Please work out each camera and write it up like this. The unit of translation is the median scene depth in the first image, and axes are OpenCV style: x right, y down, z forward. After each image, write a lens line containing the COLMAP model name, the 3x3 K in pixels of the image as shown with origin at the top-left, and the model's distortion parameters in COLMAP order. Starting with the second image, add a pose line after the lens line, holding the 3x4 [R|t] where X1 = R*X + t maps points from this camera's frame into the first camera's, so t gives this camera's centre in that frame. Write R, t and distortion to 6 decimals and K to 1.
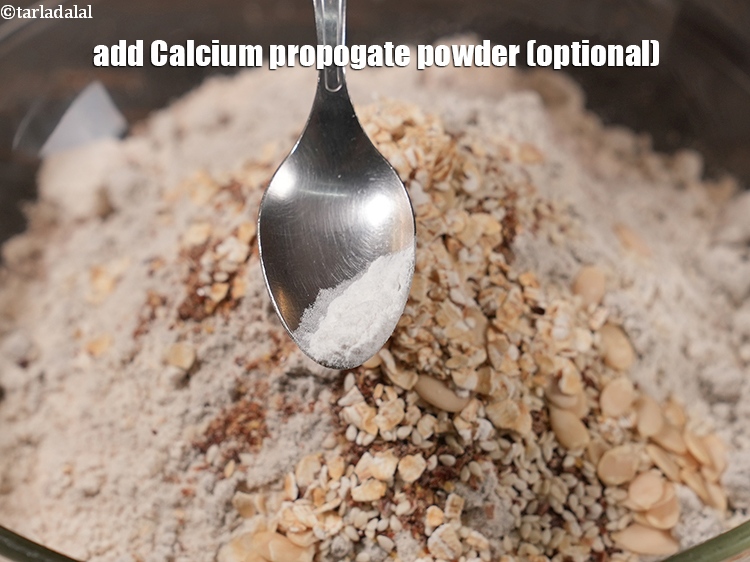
lens RADIAL K [[2282.2, 0, 375.0], [0, 2282.2, 281.0], [0, 0, 1]] dist [0.142133, -0.476468]
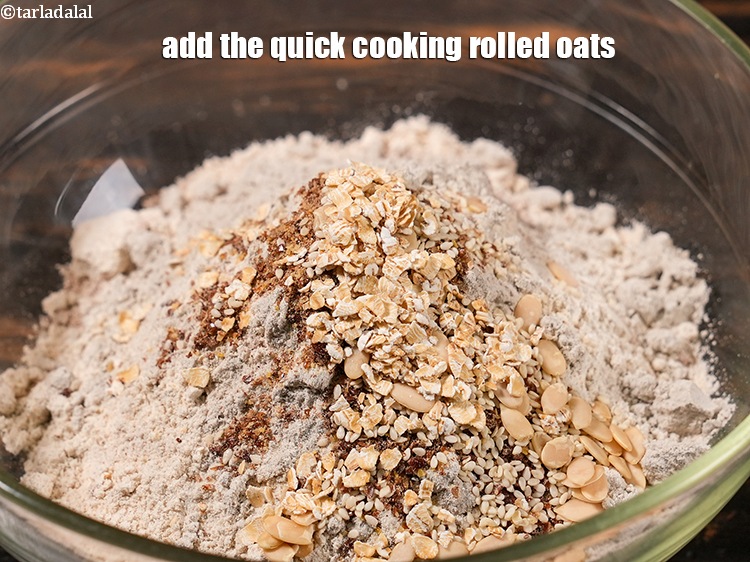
lens RADIAL K [[2275.5, 0, 375.0], [0, 2275.5, 281.0], [0, 0, 1]] dist [0.073354, 0.639191]
pose [[0.999082, -0.034826, 0.024952, -0.019133], [0.036029, 0.998124, -0.049495, 0.045433], [-0.023181, 0.050349, 0.998463, -0.227816]]
